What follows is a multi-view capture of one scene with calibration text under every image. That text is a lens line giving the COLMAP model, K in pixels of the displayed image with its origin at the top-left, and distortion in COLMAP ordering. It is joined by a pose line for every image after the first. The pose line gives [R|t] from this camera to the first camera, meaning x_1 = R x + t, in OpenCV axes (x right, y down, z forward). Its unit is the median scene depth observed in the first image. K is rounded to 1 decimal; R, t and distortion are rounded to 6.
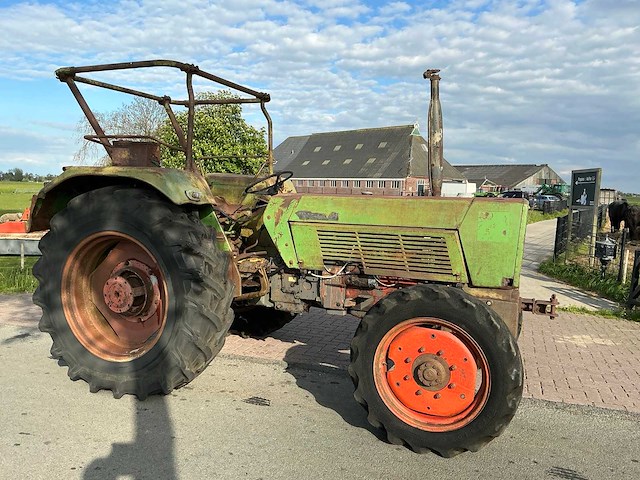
lens RADIAL K [[528.5, 0, 319.2], [0, 528.5, 242.4], [0, 0, 1]] dist [0.128163, -0.252148]
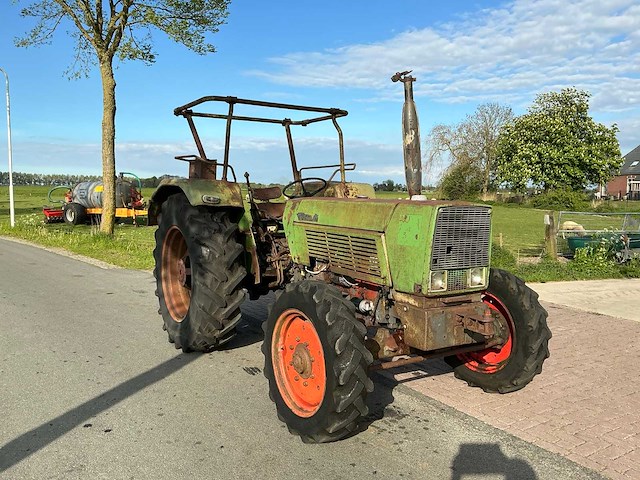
lens RADIAL K [[528.5, 0, 319.2], [0, 528.5, 242.4], [0, 0, 1]] dist [0.128163, -0.252148]
pose [[0.800695, 0.042483, -0.597564, 0.697819], [-0.050579, 0.998715, 0.003230, -0.001823], [0.596934, 0.027638, 0.801814, 0.119296]]
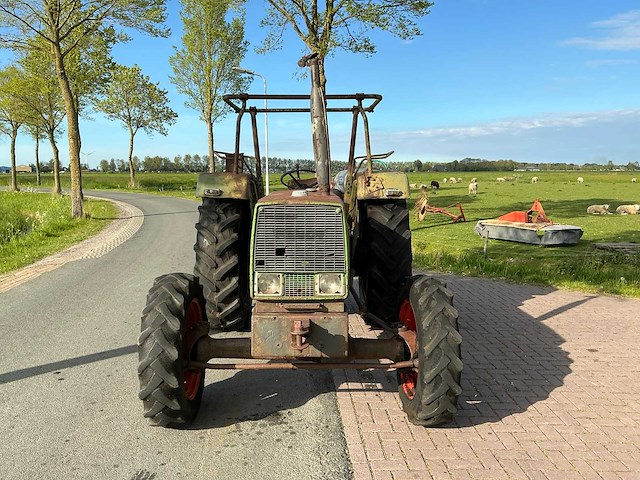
lens RADIAL K [[528.5, 0, 319.2], [0, 528.5, 242.4], [0, 0, 1]] dist [0.128163, -0.252148]
pose [[0.372531, 0.093763, -0.923271, 1.095928], [-0.077827, 0.994535, 0.069598, -0.070289], [0.924750, 0.045928, 0.377793, 0.690466]]
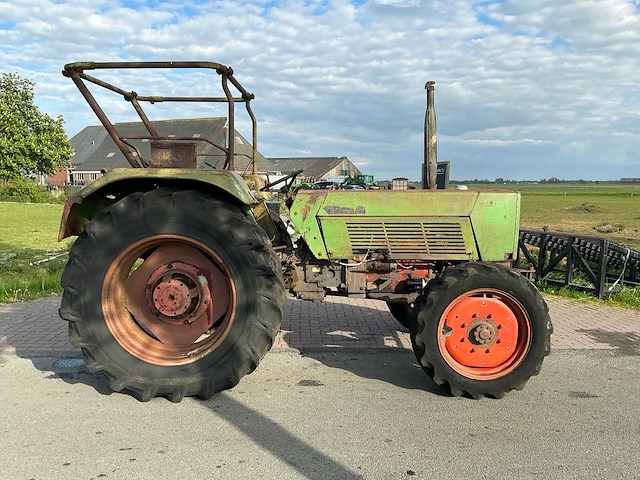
lens RADIAL K [[528.5, 0, 319.2], [0, 528.5, 242.4], [0, 0, 1]] dist [0.128163, -0.252148]
pose [[0.935343, -0.062629, 0.348153, -0.448932], [0.057397, 0.998030, 0.025331, -0.013901], [-0.349053, -0.003710, 0.937096, -0.018235]]
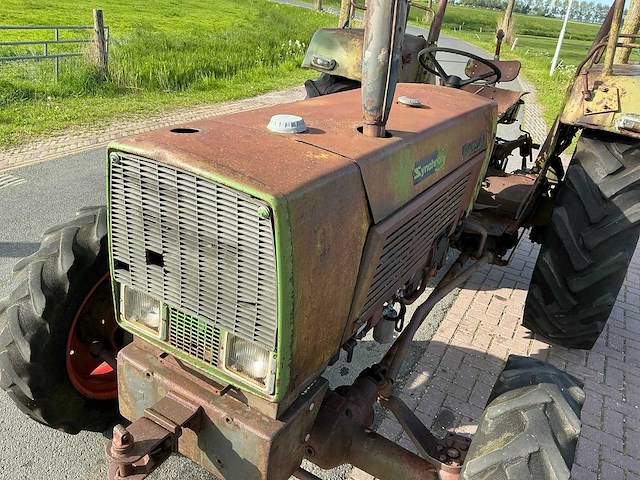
lens RADIAL K [[540.7, 0, 314.3], [0, 540.7, 230.2], [0, 0, 1]] dist [-0.001812, -0.005244]
pose [[-0.170224, 0.361032, -0.916886, 0.657142], [-0.209717, 0.895876, 0.391695, -0.175305], [0.962831, 0.258962, -0.076785, 1.056097]]
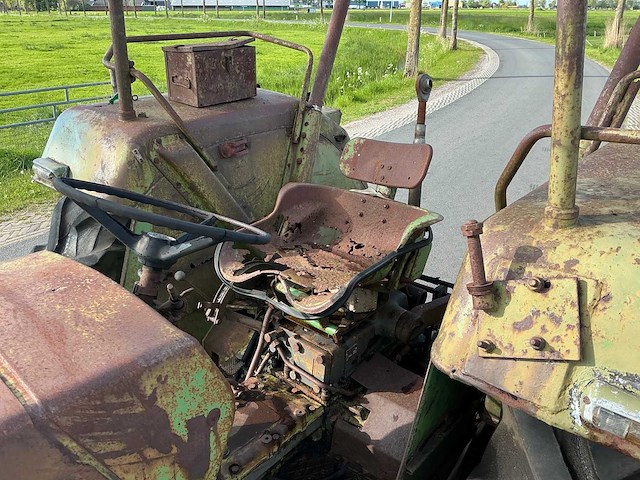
lens RADIAL K [[528.5, 0, 319.2], [0, 528.5, 242.4], [0, 0, 1]] dist [0.128163, -0.252148]
pose [[-0.339689, 0.351495, -0.872389, 0.116259], [-0.103798, 0.907867, 0.406206, -0.235669], [0.934793, 0.228536, -0.271908, 1.282829]]
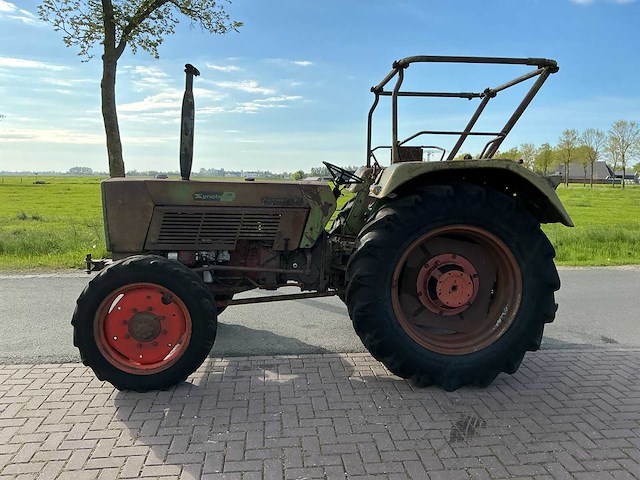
lens RADIAL K [[528.5, 0, 319.2], [0, 528.5, 242.4], [0, 0, 1]] dist [0.128163, -0.252148]
pose [[-0.905392, 0.012620, -0.424388, 0.453914], [-0.078403, 0.977398, 0.196329, -0.204288], [0.417274, 0.211028, -0.883940, 2.197984]]
